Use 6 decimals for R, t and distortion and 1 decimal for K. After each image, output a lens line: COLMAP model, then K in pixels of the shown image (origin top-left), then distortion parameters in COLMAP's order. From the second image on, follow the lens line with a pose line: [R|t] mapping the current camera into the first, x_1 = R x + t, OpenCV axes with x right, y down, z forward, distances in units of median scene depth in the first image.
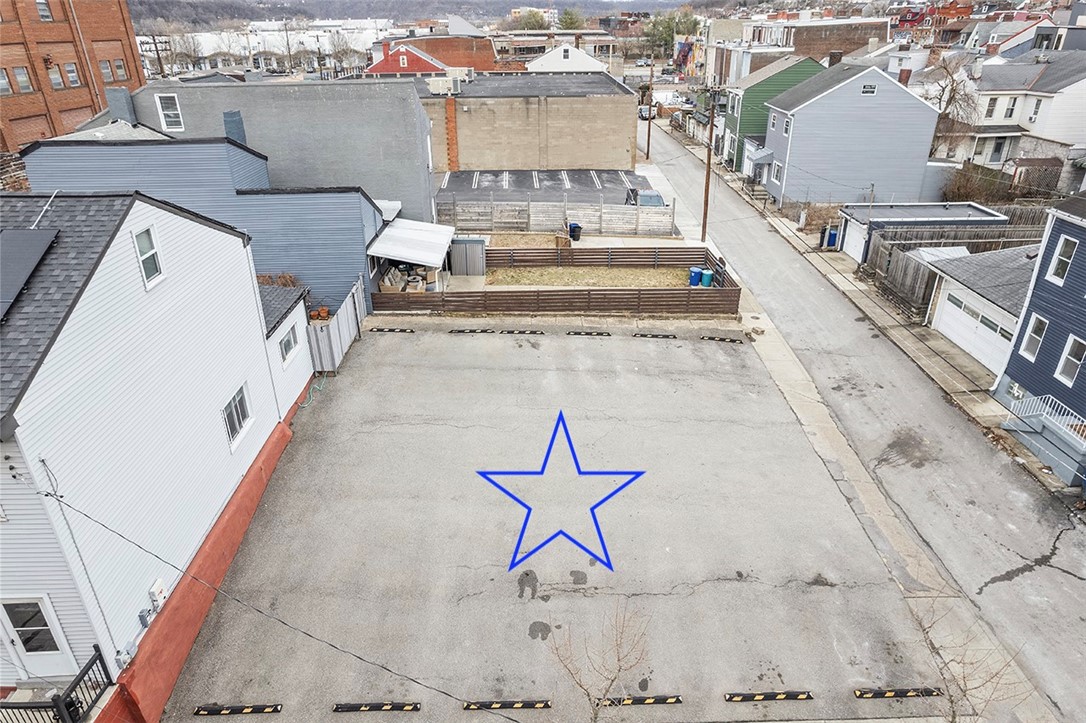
lens RADIAL K [[694.5, 0, 545.8], [0, 694.5, 366.4], [0, 0, 1]] dist [-0.071536, 0.061994]
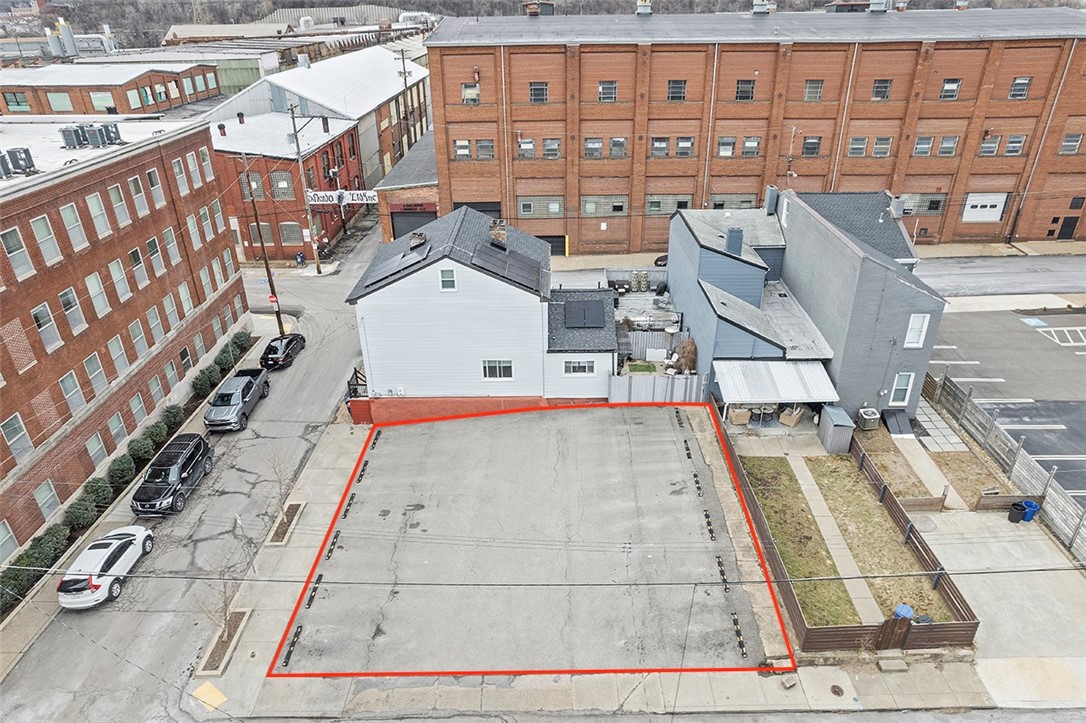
lens RADIAL K [[694.5, 0, 543.3], [0, 694.5, 365.1], [0, 0, 1]] dist [-0.071536, 0.061994]
pose [[-0.019773, 0.478790, -0.877707, 0.863173], [-0.436613, 0.785611, 0.438388, -0.581061], [0.899432, 0.391886, 0.193512, 0.481020]]
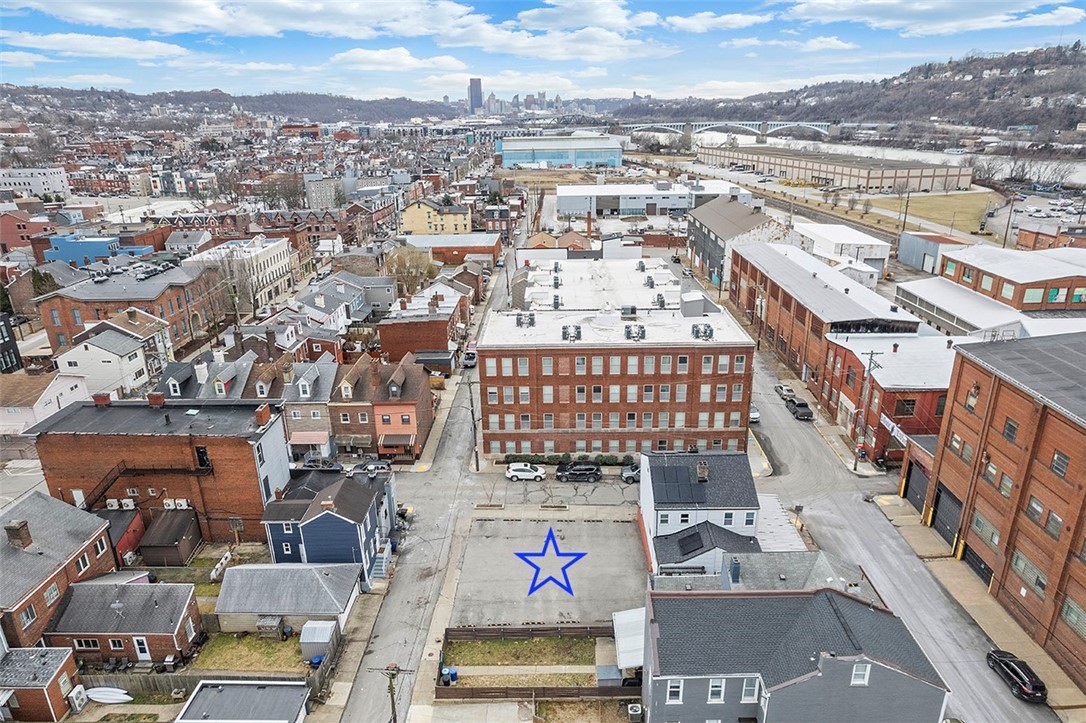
lens RADIAL K [[694.5, 0, 544.2], [0, 694.5, 366.7], [0, 0, 1]] dist [-0.071536, 0.061994]
pose [[-0.999254, 0.014727, 0.035701, -0.047096], [0.036204, 0.679032, 0.733215, -1.943252], [-0.013444, 0.733961, -0.679059, 1.780265]]
